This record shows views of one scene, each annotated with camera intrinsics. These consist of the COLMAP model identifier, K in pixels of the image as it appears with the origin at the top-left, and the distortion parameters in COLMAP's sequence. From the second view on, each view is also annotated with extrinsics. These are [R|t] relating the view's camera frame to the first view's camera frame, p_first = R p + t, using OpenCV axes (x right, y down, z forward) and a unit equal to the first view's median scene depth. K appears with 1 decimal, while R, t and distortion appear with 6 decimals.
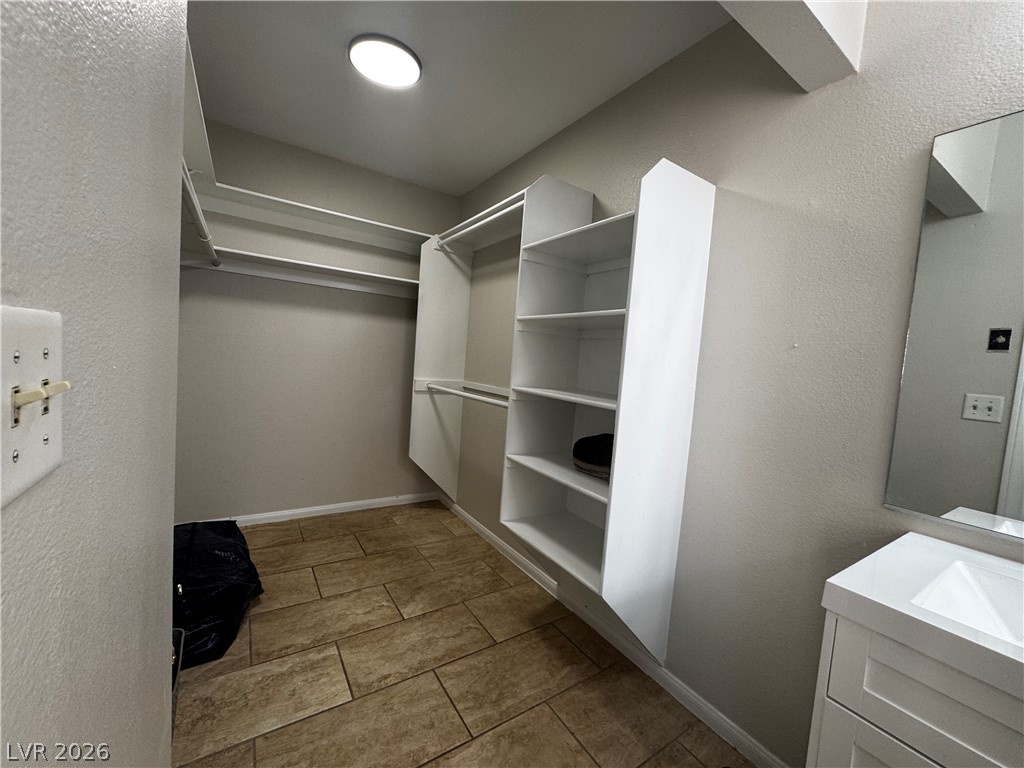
lens RADIAL K [[407.3, 0, 513.0], [0, 407.3, 384.5], [0, 0, 1]] dist [-0.003366, 0.001208]
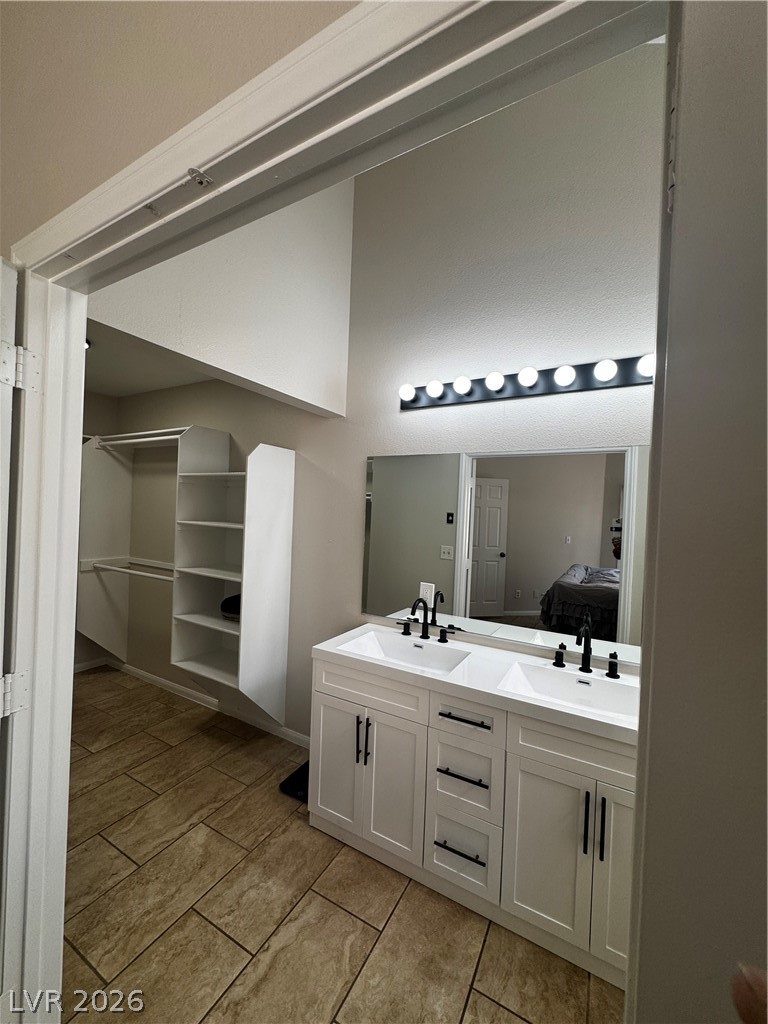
lens RADIAL K [[407.3, 0, 383.7], [0, 407.3, 512.9], [0, 0, 1]] dist [-0.003366, 0.001208]
pose [[0.890003, -0.044618, 0.453767, 0.008645], [0.057591, 0.998231, -0.014803, -0.126843], [-0.452303, 0.039308, 0.890997, -0.633646]]
